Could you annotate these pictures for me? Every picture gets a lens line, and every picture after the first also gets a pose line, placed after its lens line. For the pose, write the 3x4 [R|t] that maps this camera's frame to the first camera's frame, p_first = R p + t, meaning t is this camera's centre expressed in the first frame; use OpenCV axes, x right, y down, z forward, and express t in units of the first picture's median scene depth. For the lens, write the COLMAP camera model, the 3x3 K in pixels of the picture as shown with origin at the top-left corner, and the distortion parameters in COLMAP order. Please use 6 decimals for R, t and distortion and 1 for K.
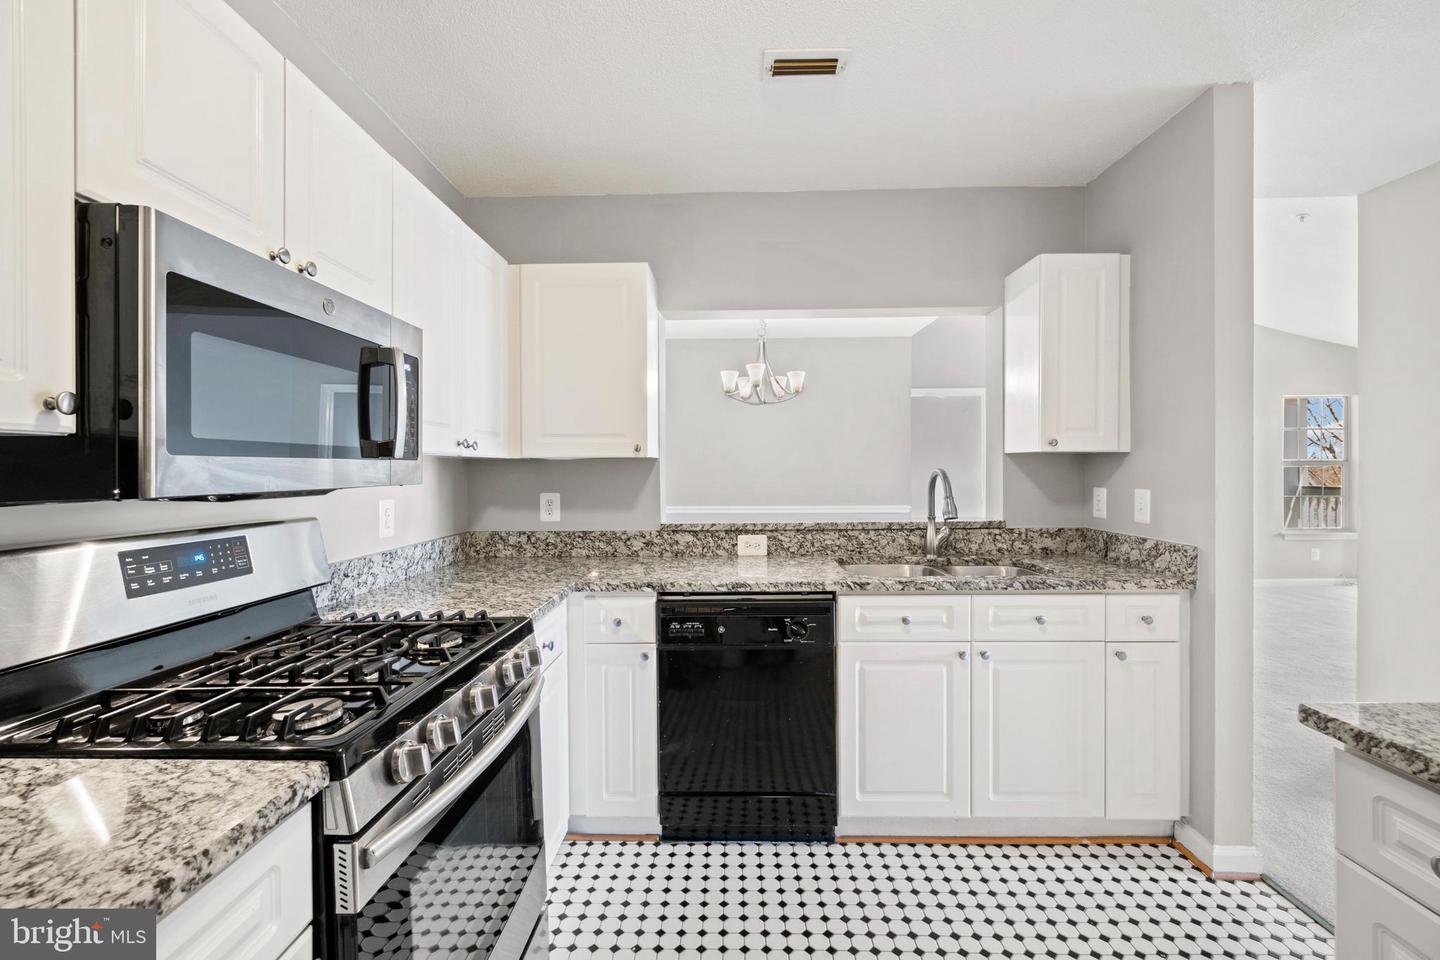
lens RADIAL K [[618.2, 0, 721.7], [0, 618.2, 477.4], [0, 0, 1]] dist [-0.001310, -0.000207]
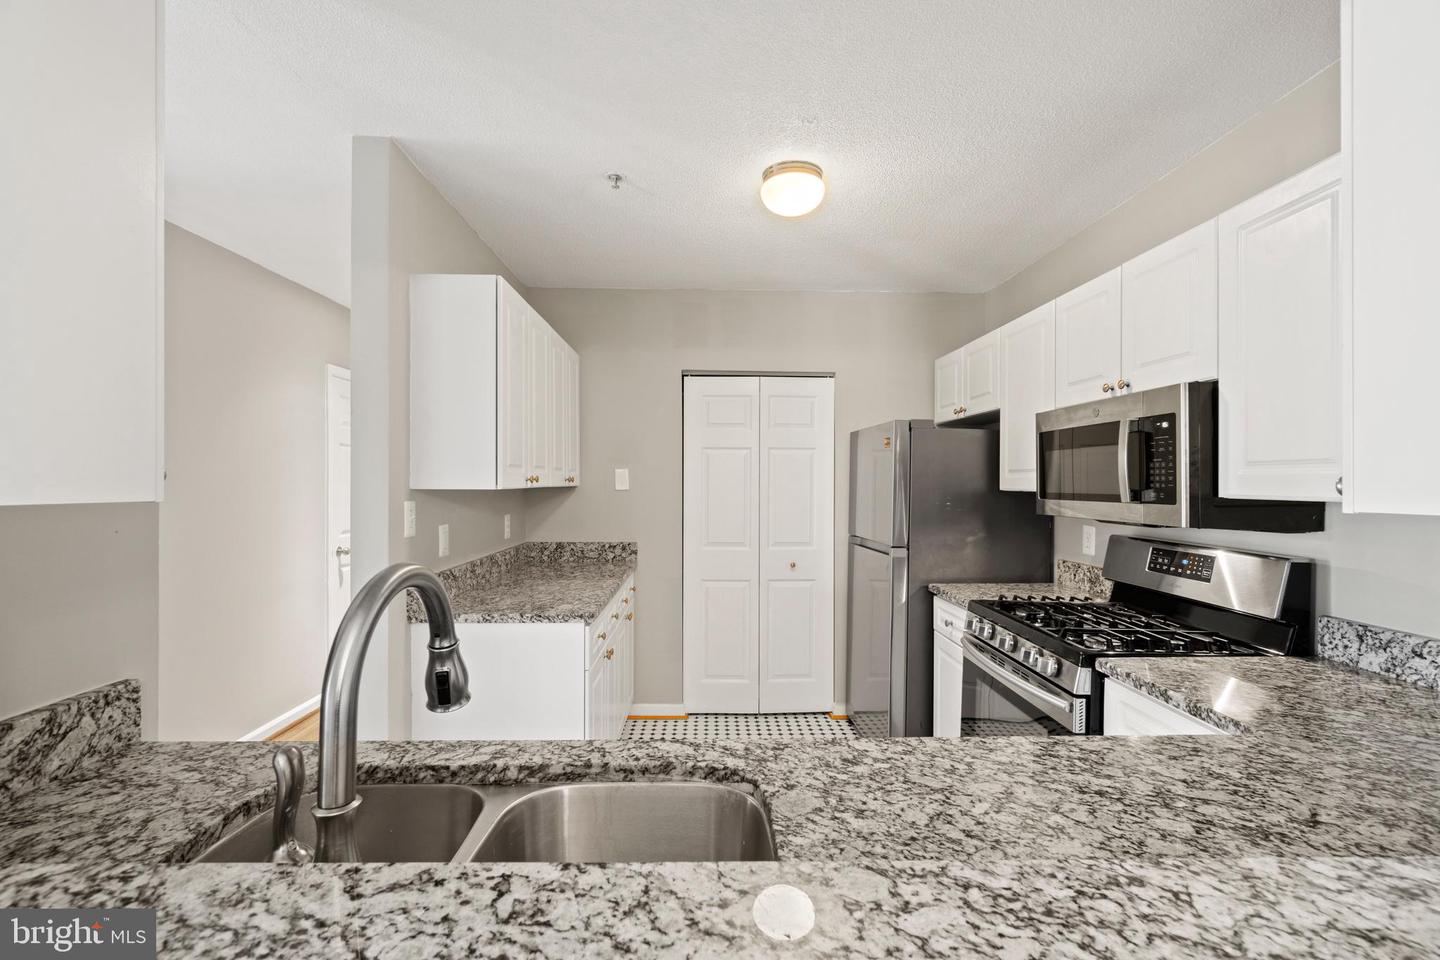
lens RADIAL K [[618.2, 0, 721.7], [0, 618.2, 477.4], [0, 0, 1]] dist [-0.001310, -0.000207]
pose [[-0.998834, 0.002234, -0.048228, 0.268512], [0.002053, 0.999991, 0.003803, -0.060212], [0.048237, 0.003700, -0.998829, 1.492197]]
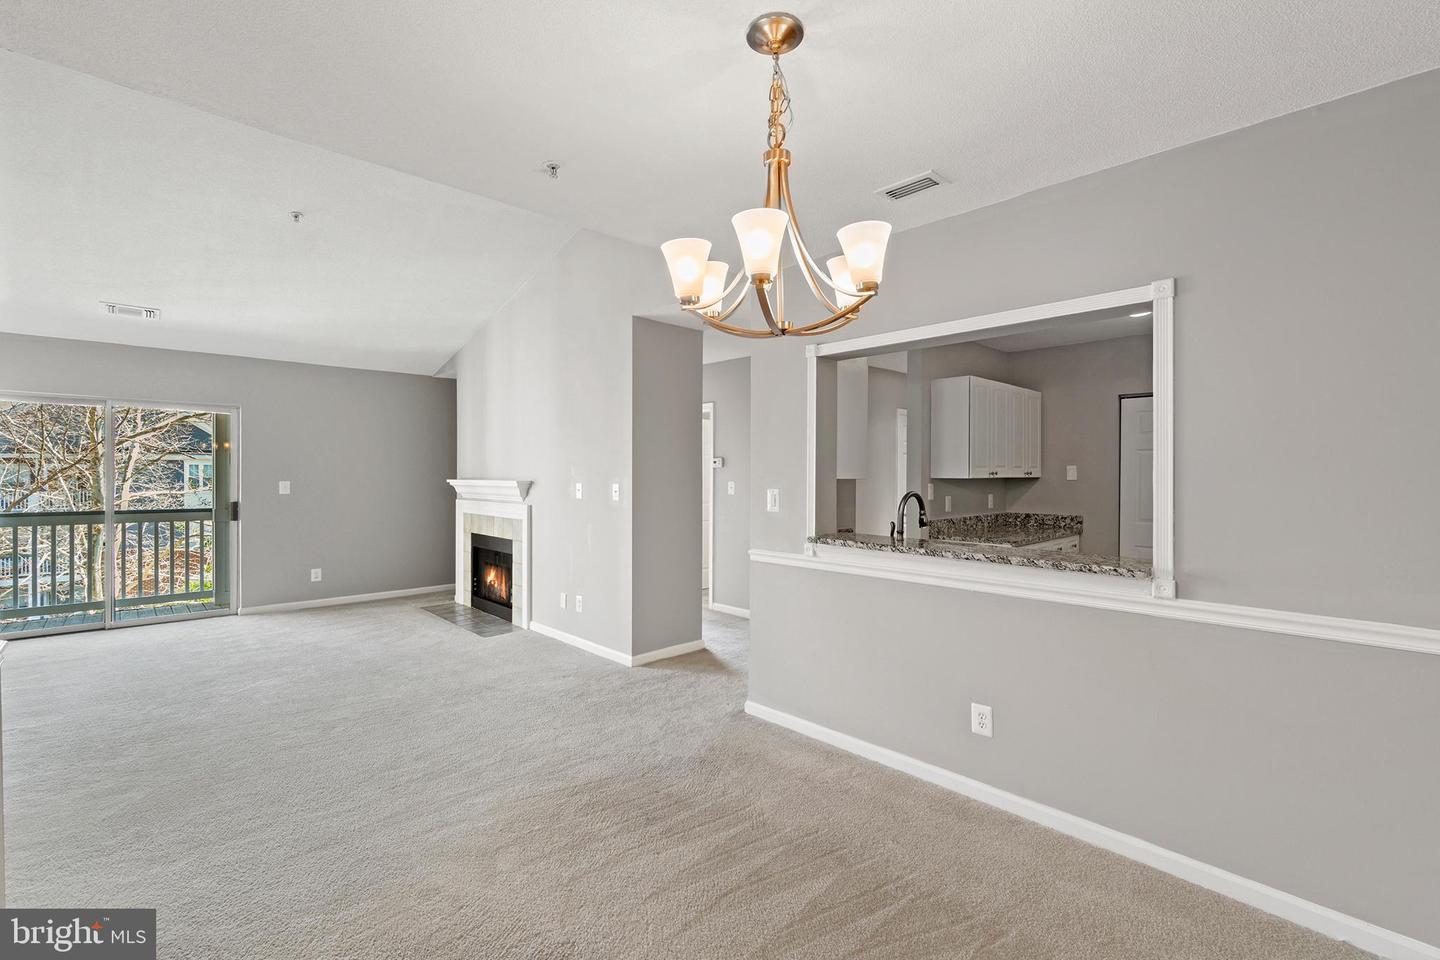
lens RADIAL K [[637.4, 0, 720.0], [0, 637.4, 480.0], [0, 0, 1]] dist [-0.002255, 0.000148]
pose [[-0.705841, -0.003569, 0.708361, -0.395445], [0.009367, 0.999853, 0.014371, -0.071018], [-0.708309, 0.016779, -0.705704, 2.674314]]
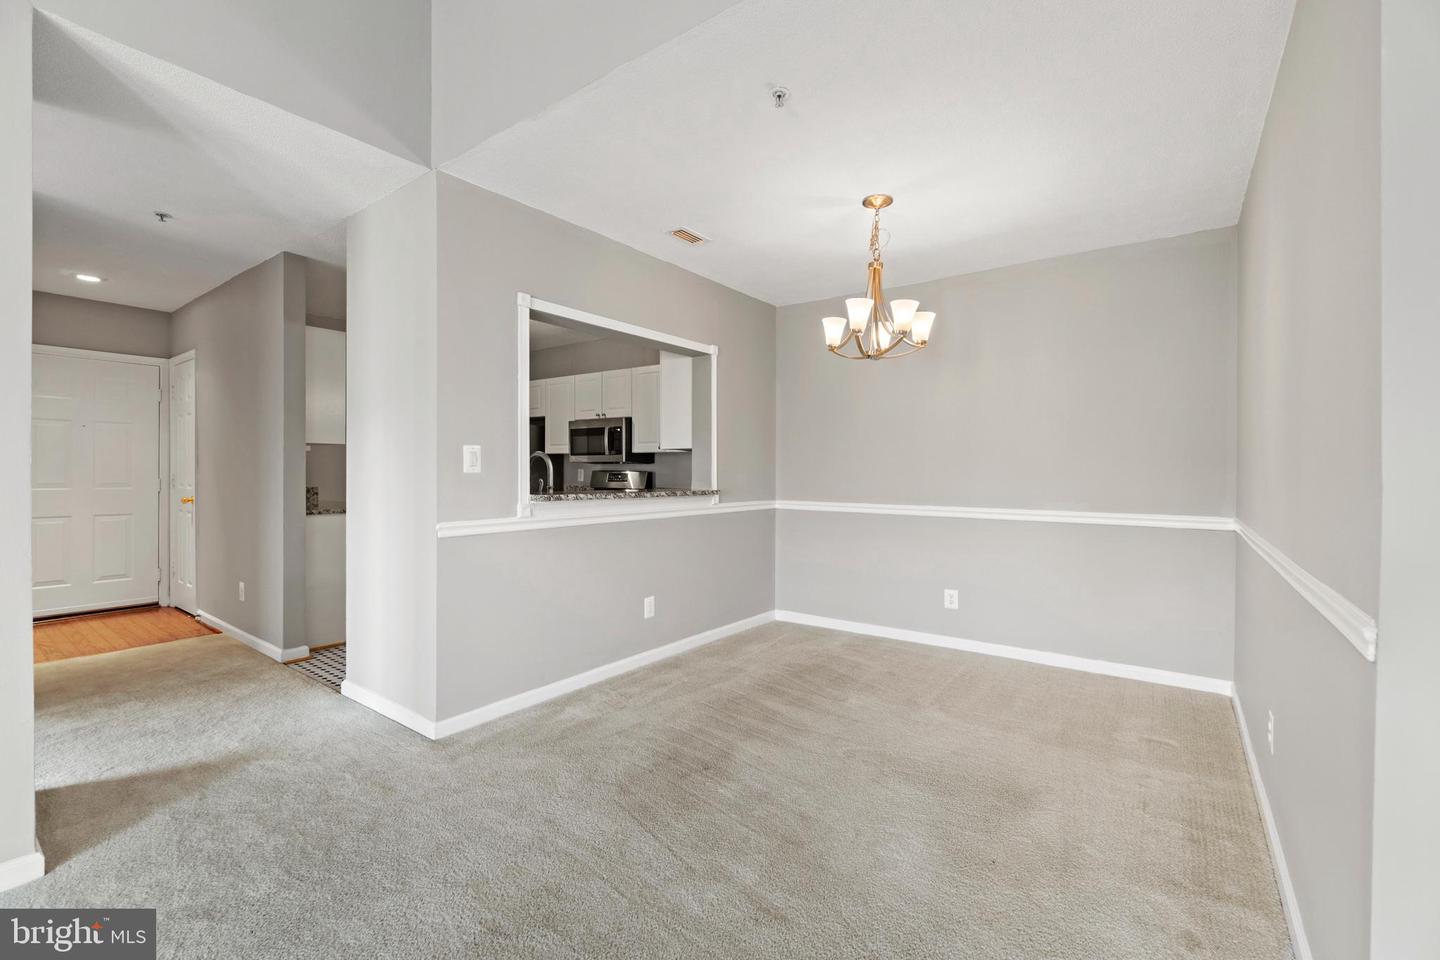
lens RADIAL K [[615.9, 0, 720.1], [0, 615.9, 474.1], [0, 0, 1]] dist [-0.001132, 0.000386]
pose [[-0.581519, 0.006920, -0.813504, 1.563619], [-0.010434, 0.999818, 0.015964, 0.018065], [0.813466, 0.017771, -0.581341, 2.610958]]
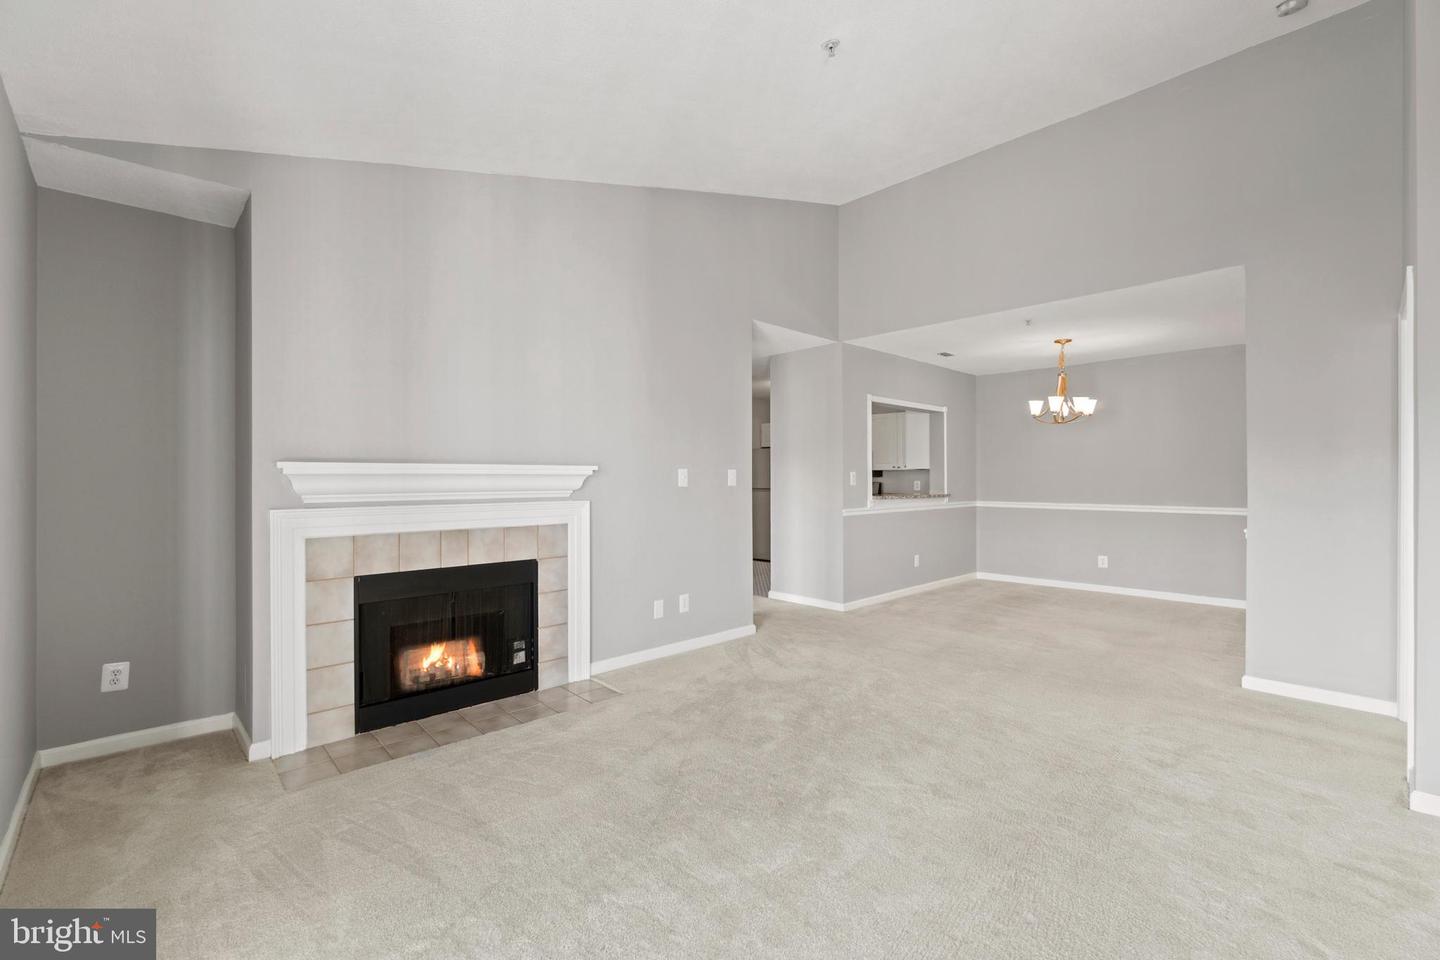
lens RADIAL K [[618.2, 0, 721.7], [0, 618.2, 477.4], [0, 0, 1]] dist [-0.001310, -0.000207]
pose [[-0.706187, 0.005042, -0.708007, 3.230828], [-0.004671, 0.999920, 0.011780, -0.024700], [0.708010, 0.011626, -0.706107, 2.939363]]
